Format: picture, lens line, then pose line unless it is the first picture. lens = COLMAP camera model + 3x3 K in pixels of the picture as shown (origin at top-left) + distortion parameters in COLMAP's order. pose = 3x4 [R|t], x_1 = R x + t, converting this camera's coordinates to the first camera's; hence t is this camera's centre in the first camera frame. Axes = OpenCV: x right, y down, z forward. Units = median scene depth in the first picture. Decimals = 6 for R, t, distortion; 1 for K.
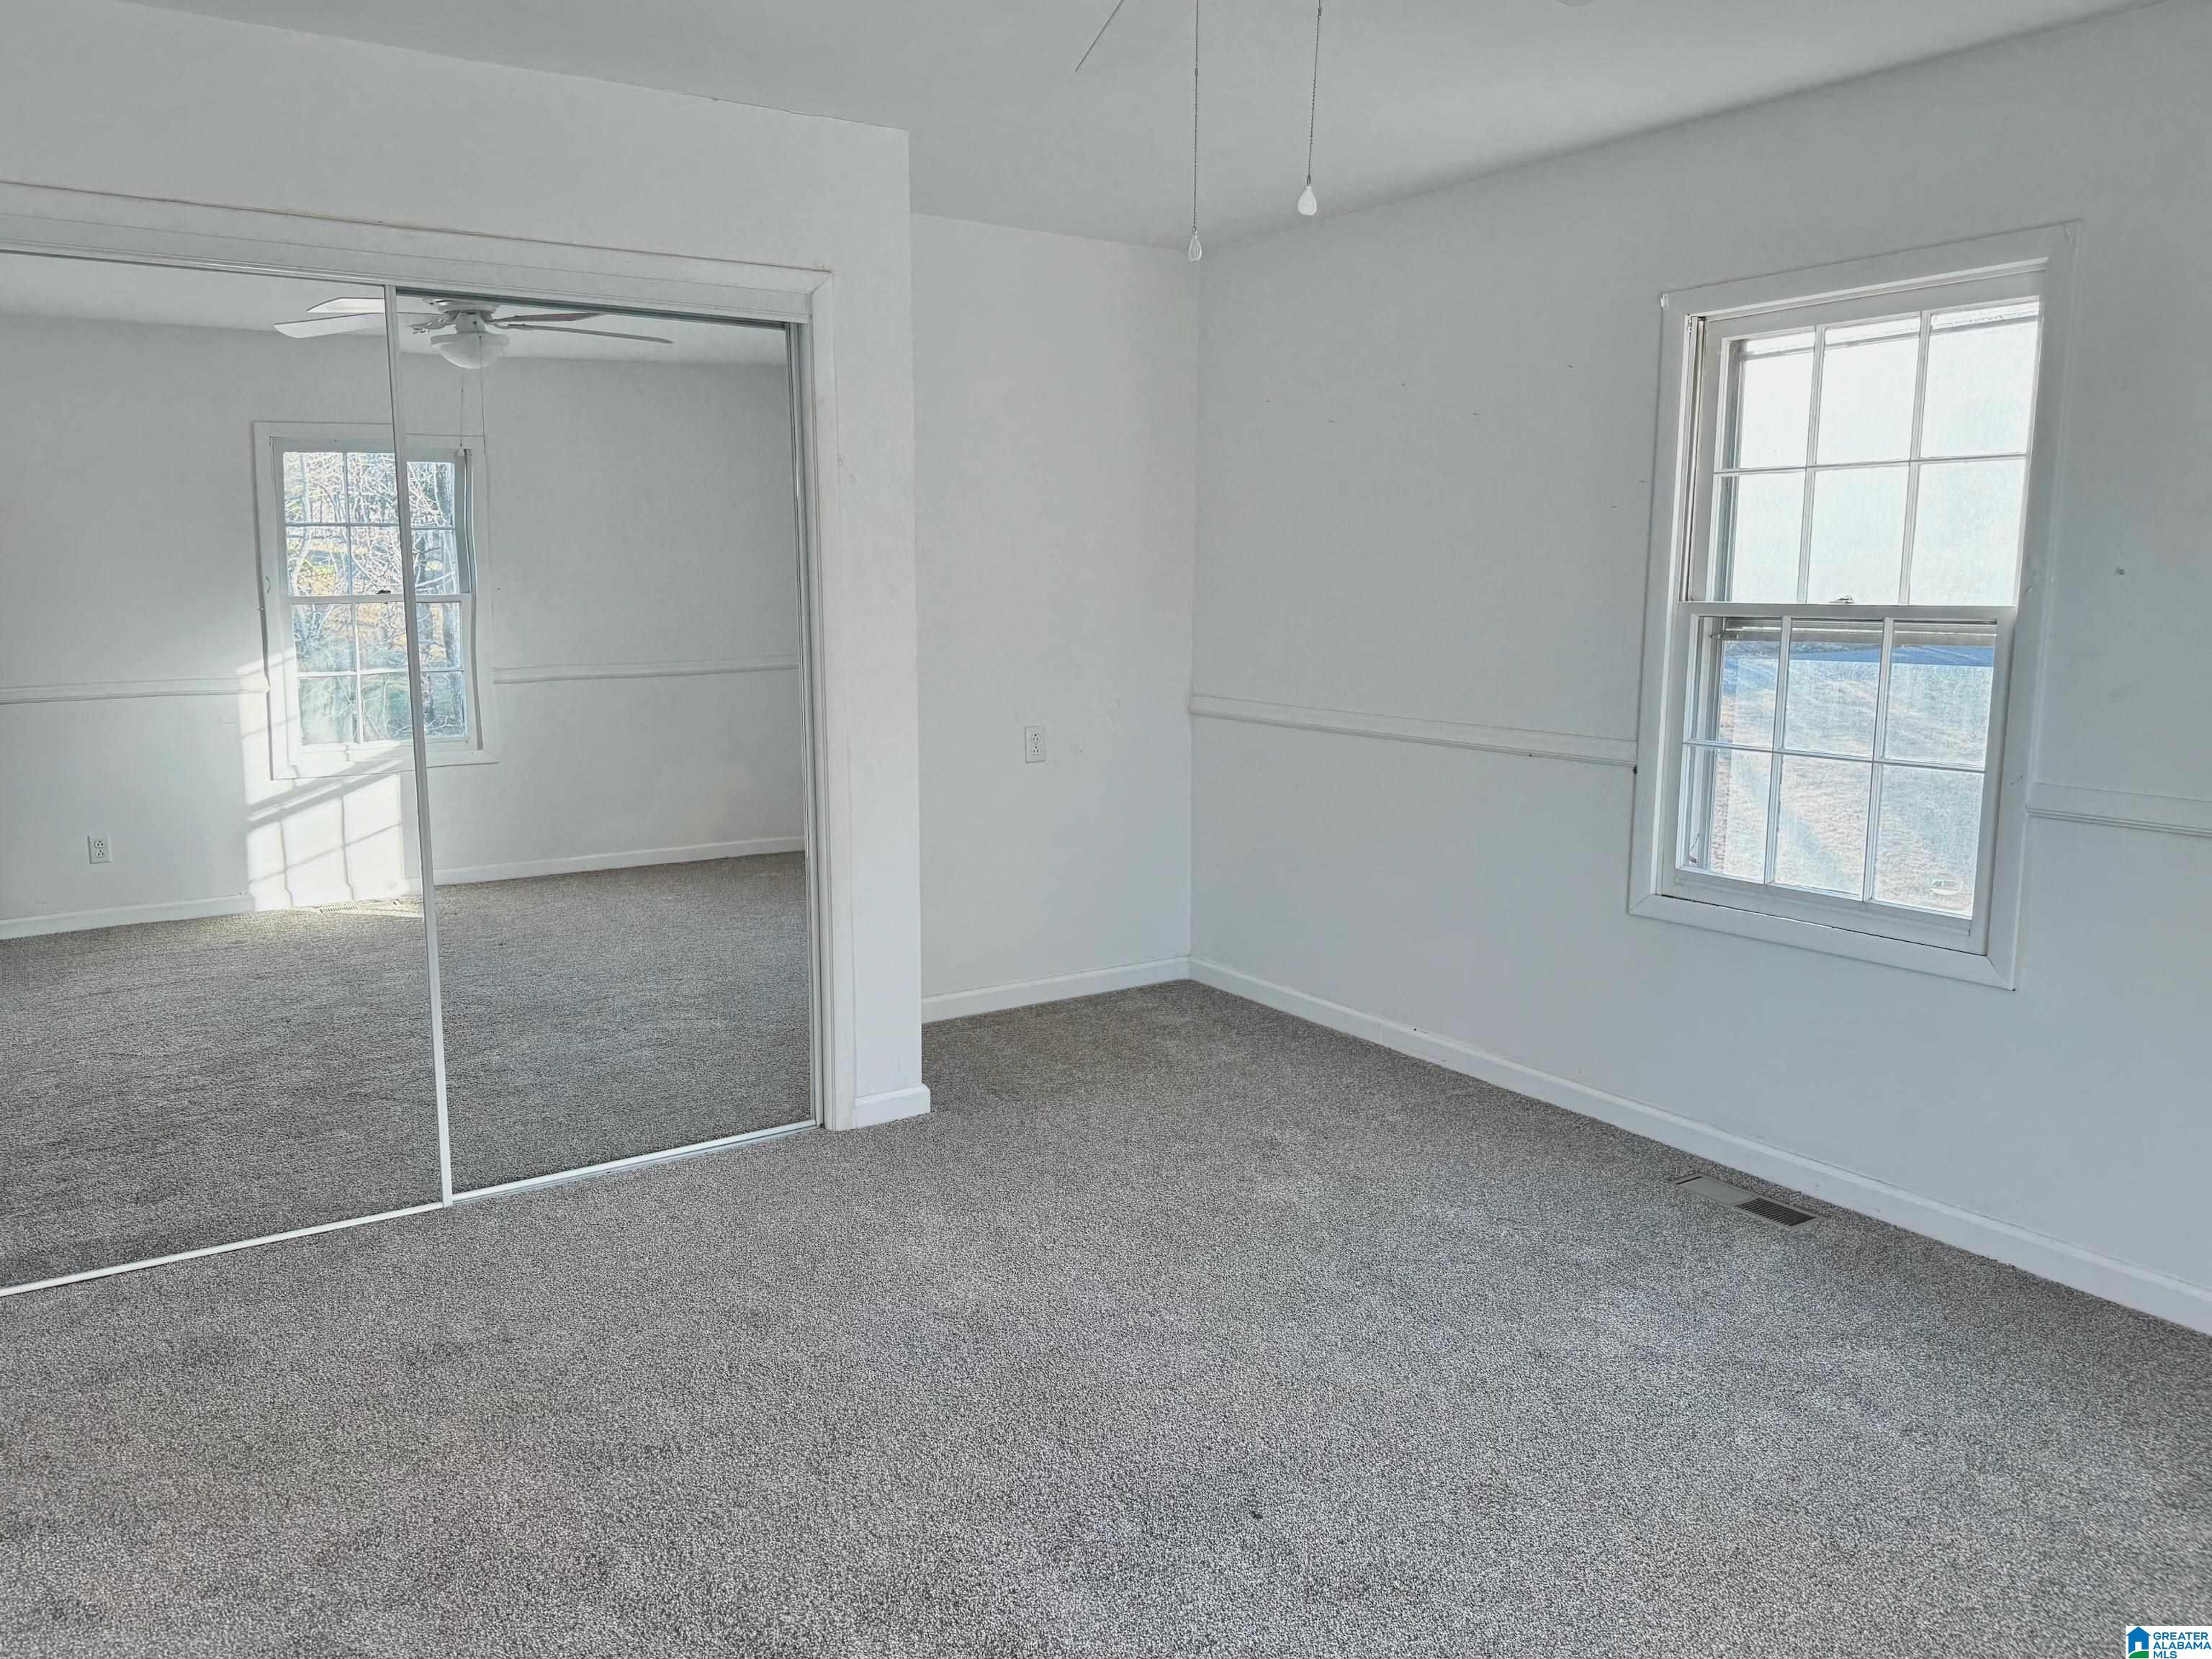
lens RADIAL K [[2047.5, 0, 1104.9], [0, 2047.5, 764.3], [0, 0, 1]] dist [0.078070, -0.002379]
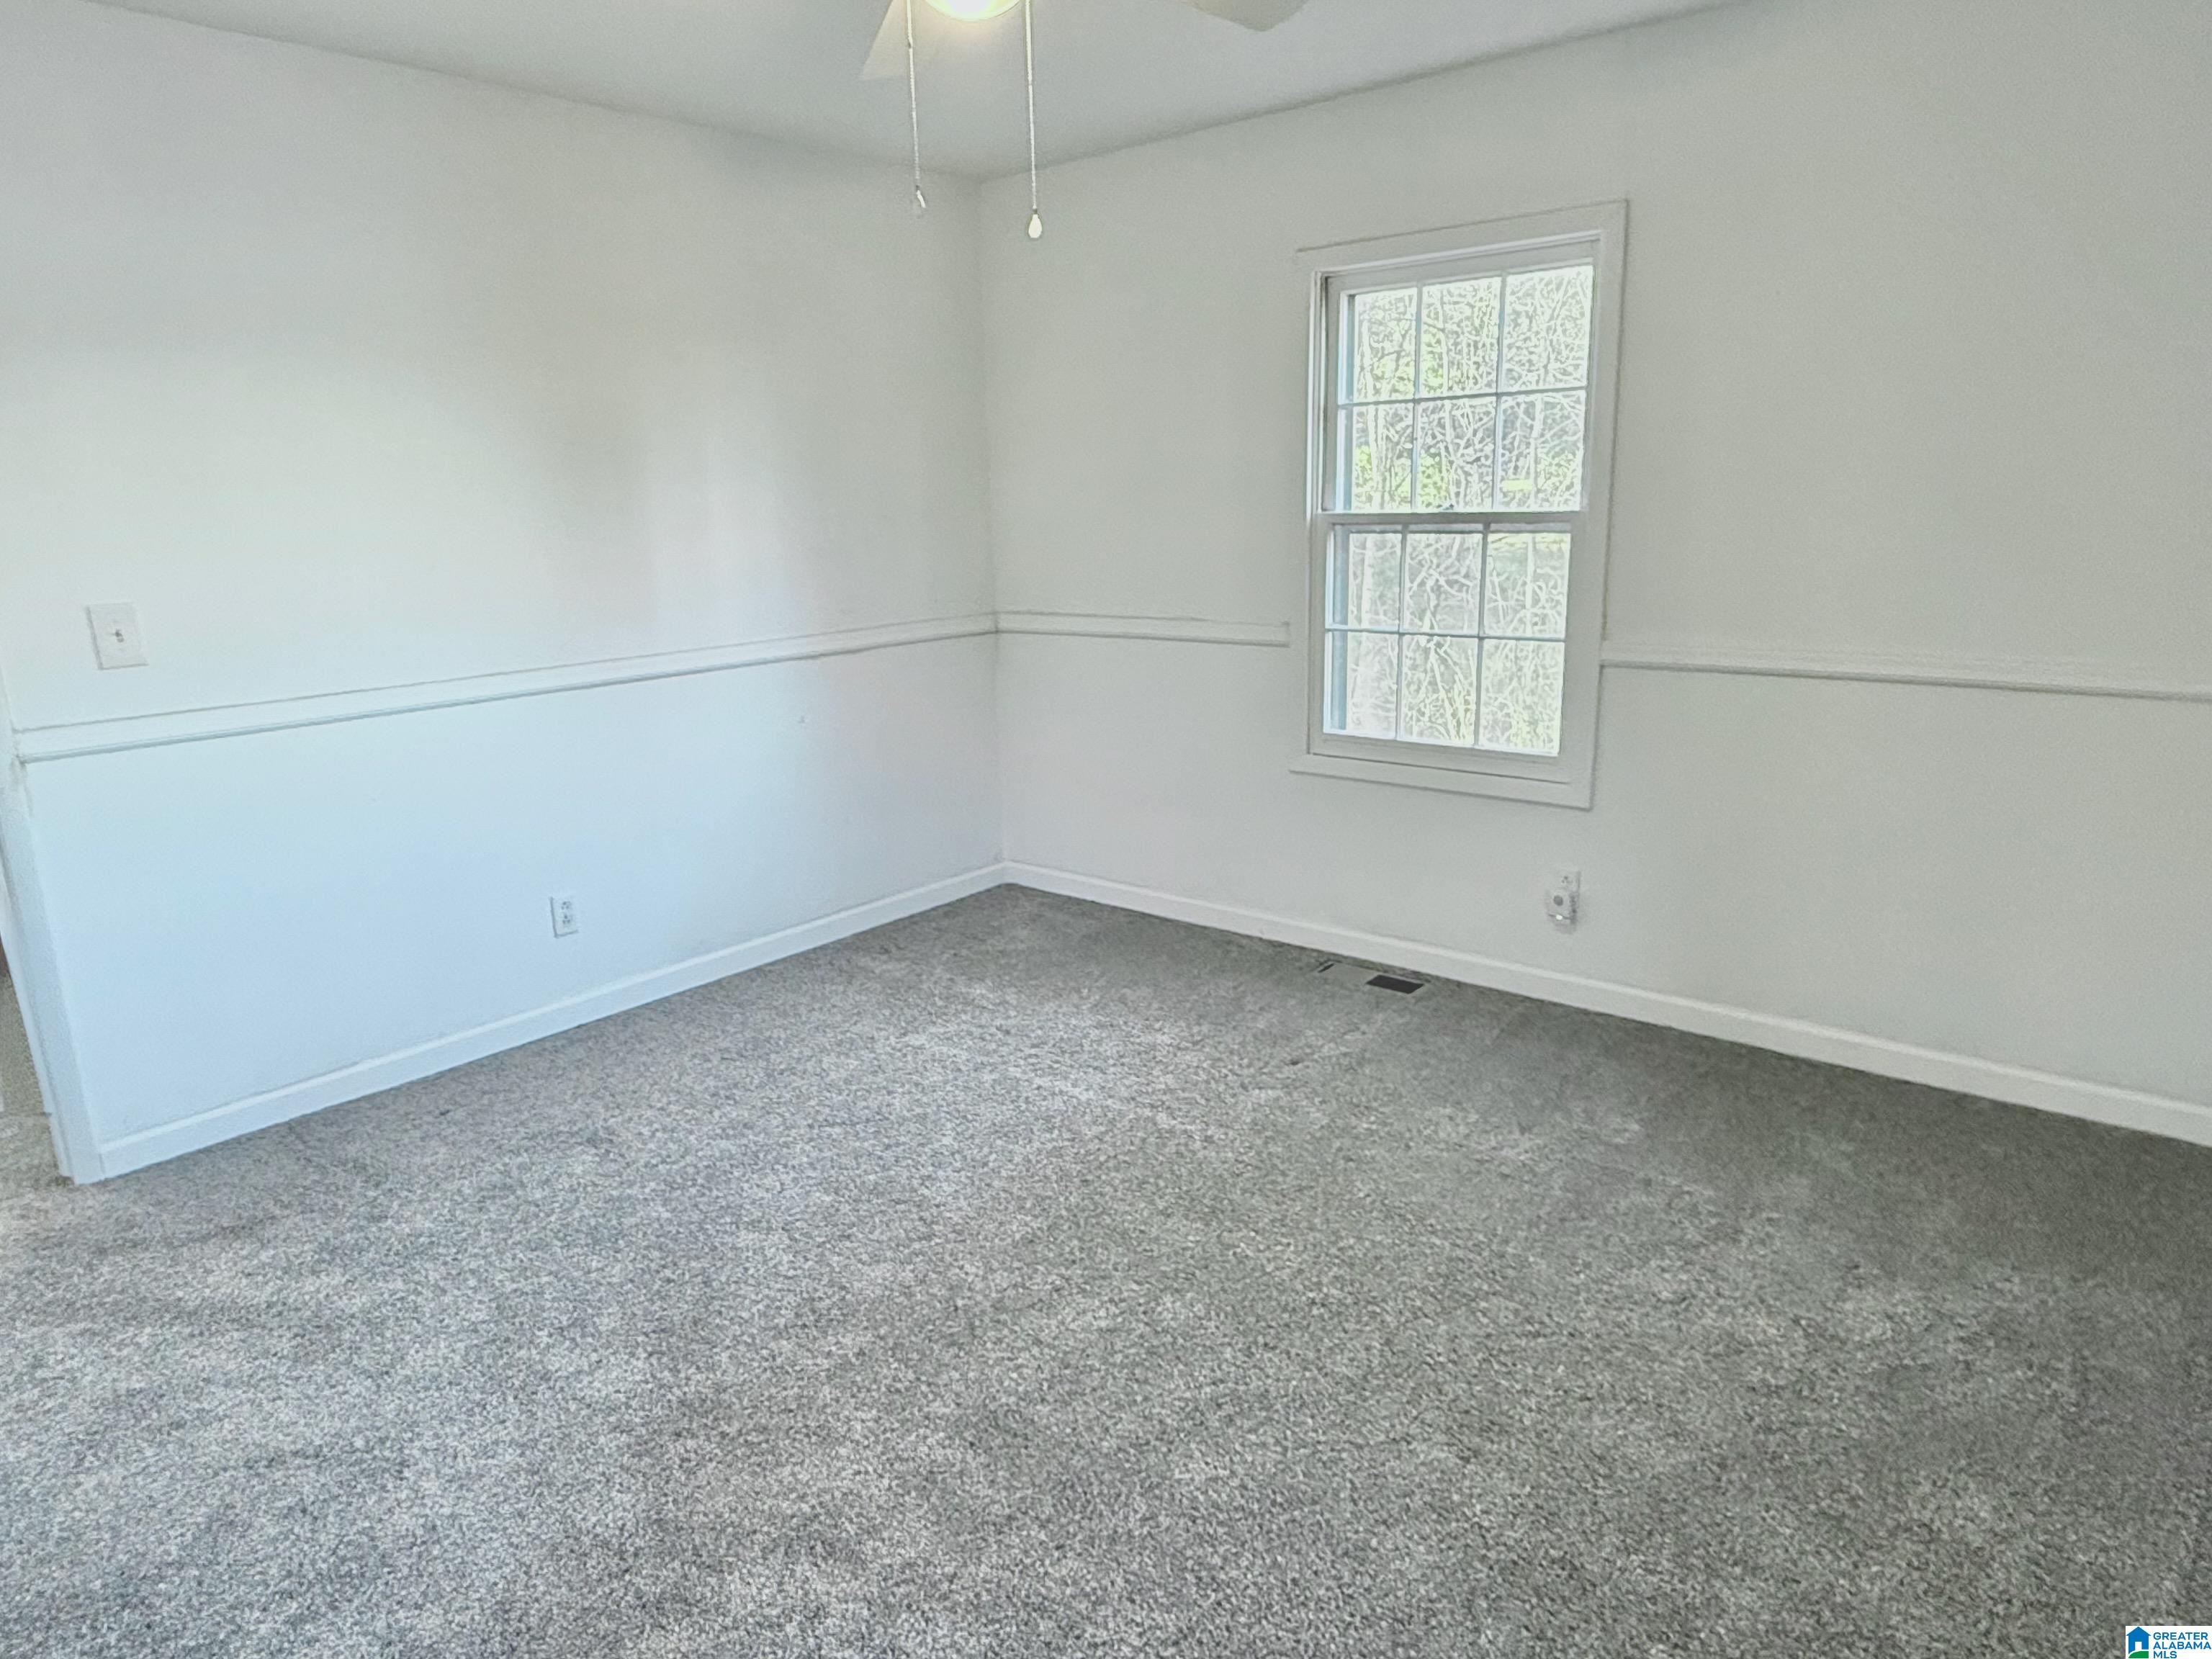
lens RADIAL K [[1370.8, 0, 1090.6], [0, 1370.8, 837.6], [0, 0, 1]] dist [-0.002117, 0.000348]
pose [[0.945382, -0.103888, 0.308965, -0.126055], [0.060969, 0.987481, 0.145479, -0.017267], [-0.320211, -0.118696, 0.939881, 0.259447]]
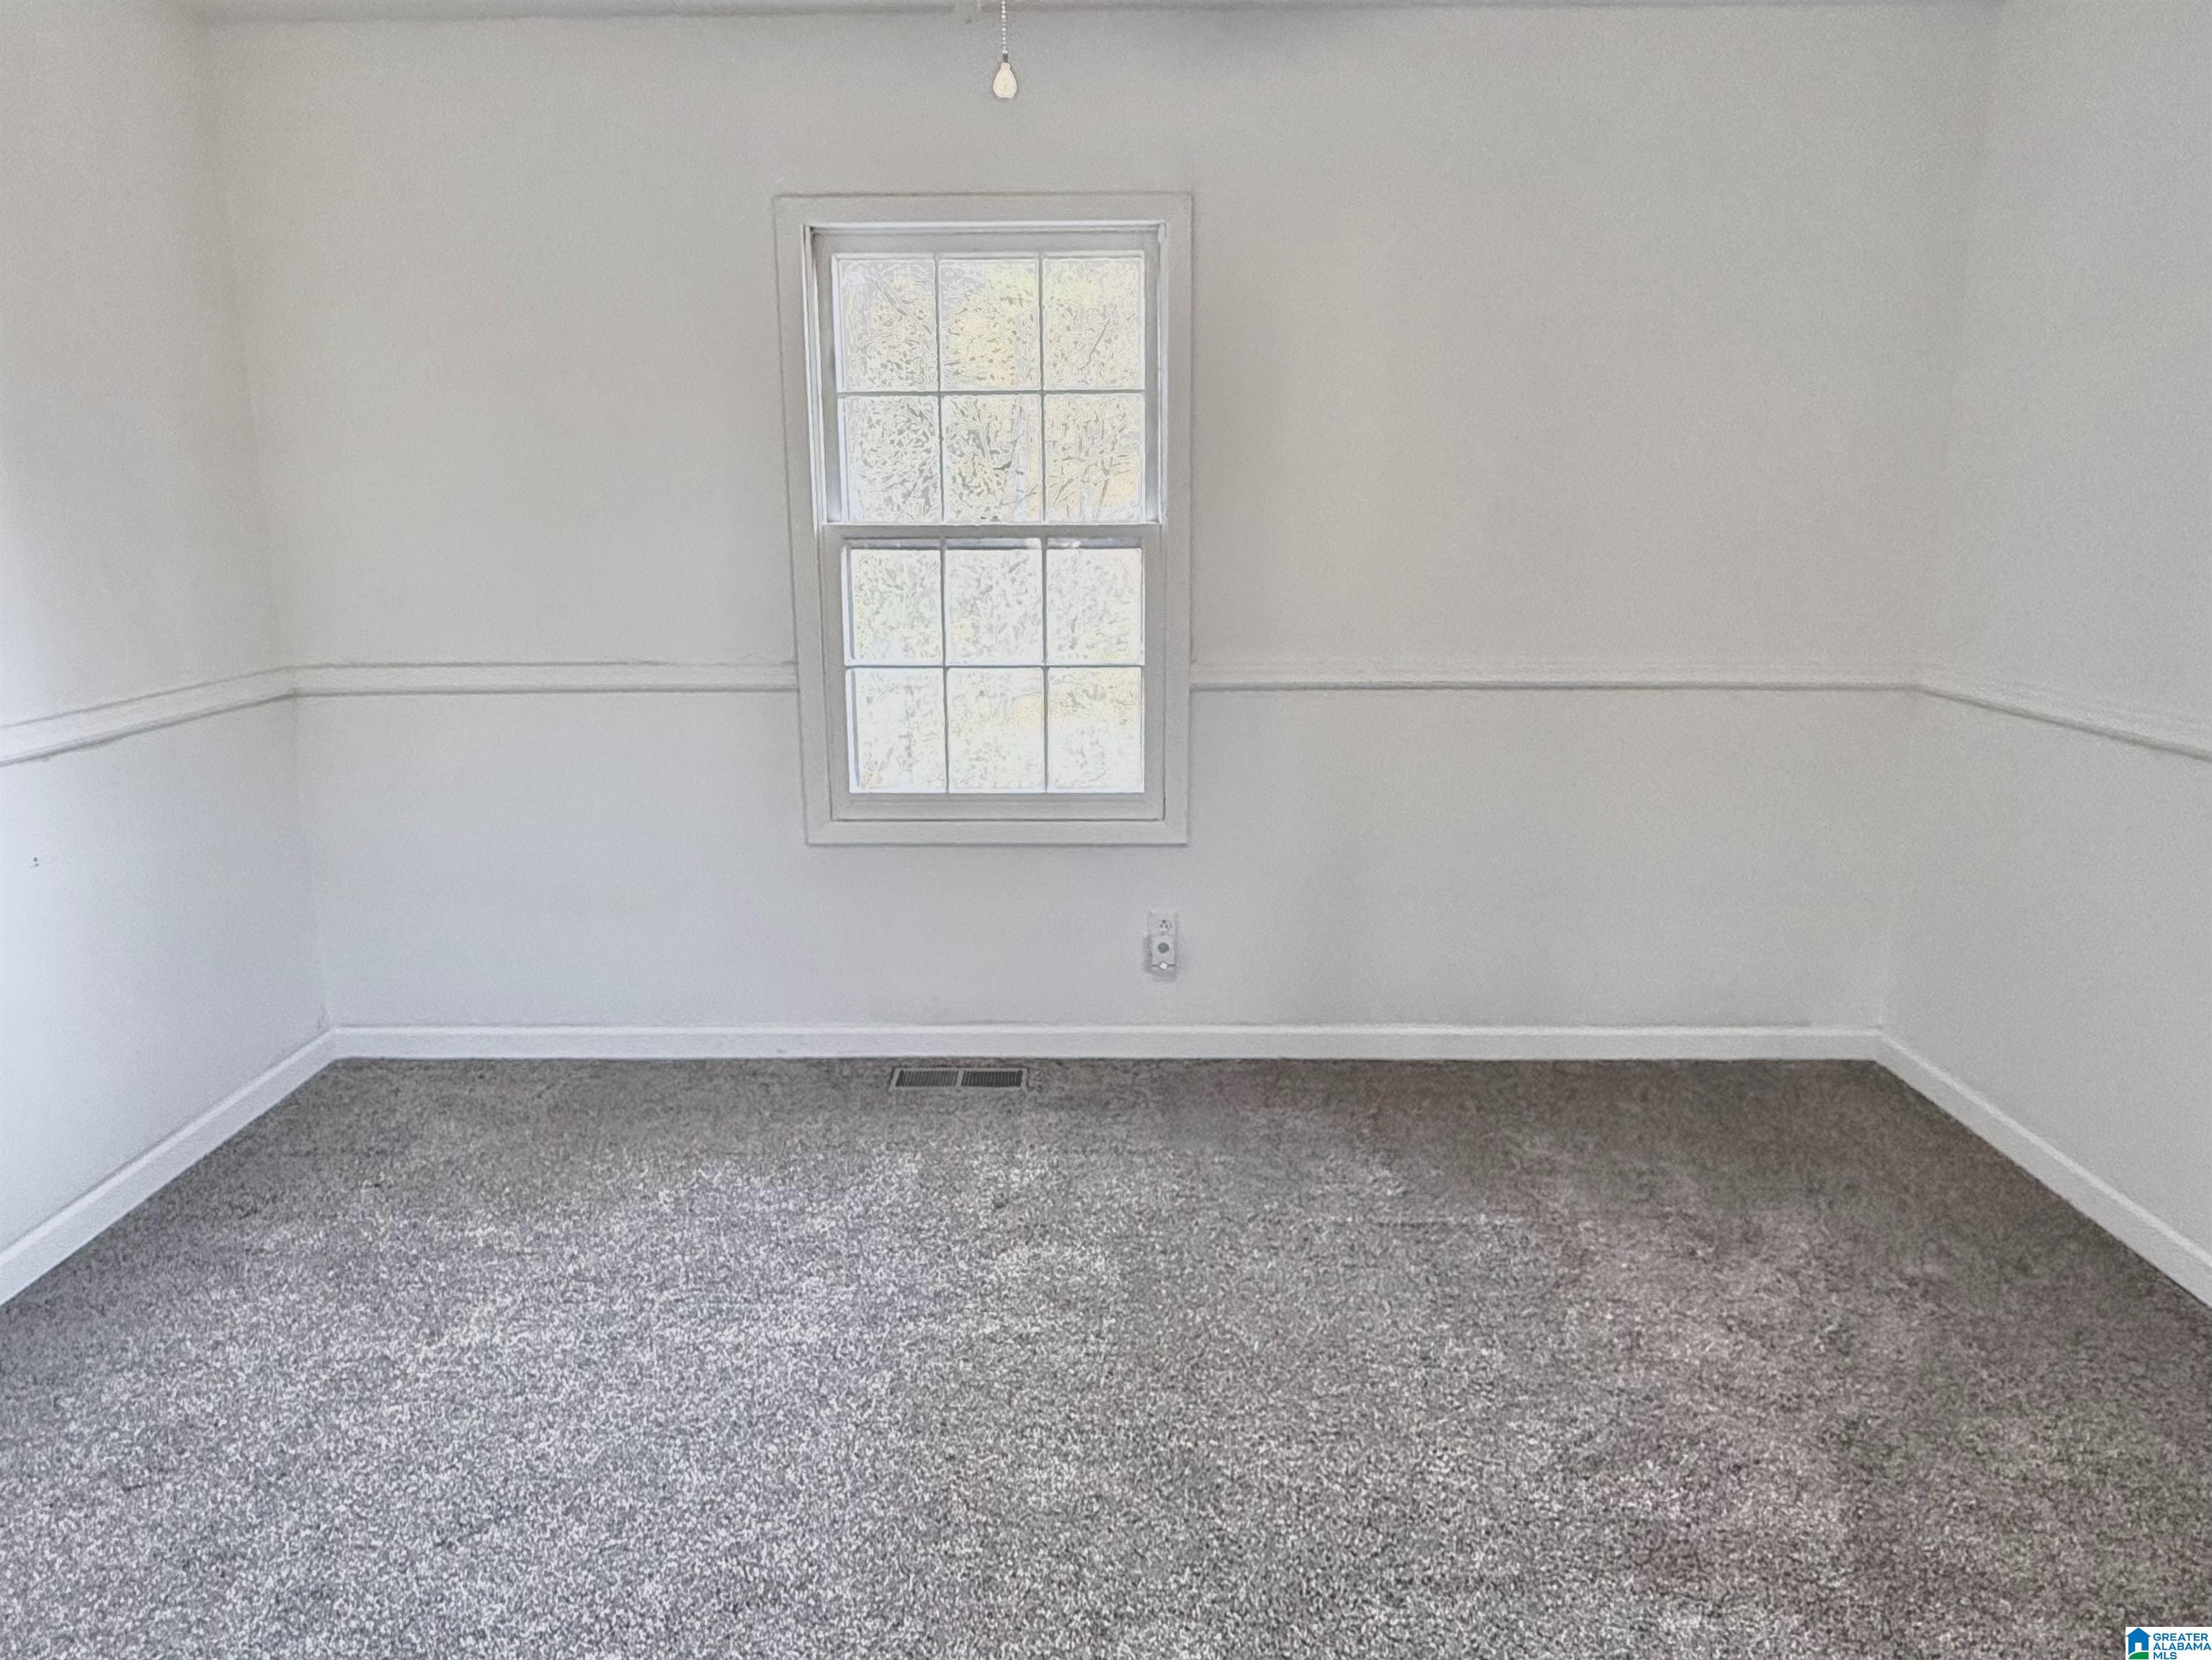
lens RADIAL K [[1448.9, 0, 1096.0], [0, 1448.9, 831.6], [0, 0, 1]] dist [0.005034, -0.003171]
pose [[0.521320, -0.194640, 0.830867, -0.276637], [0.094192, 0.980816, 0.170667, -0.044967], [-0.848147, -0.010711, 0.529653, 0.545616]]
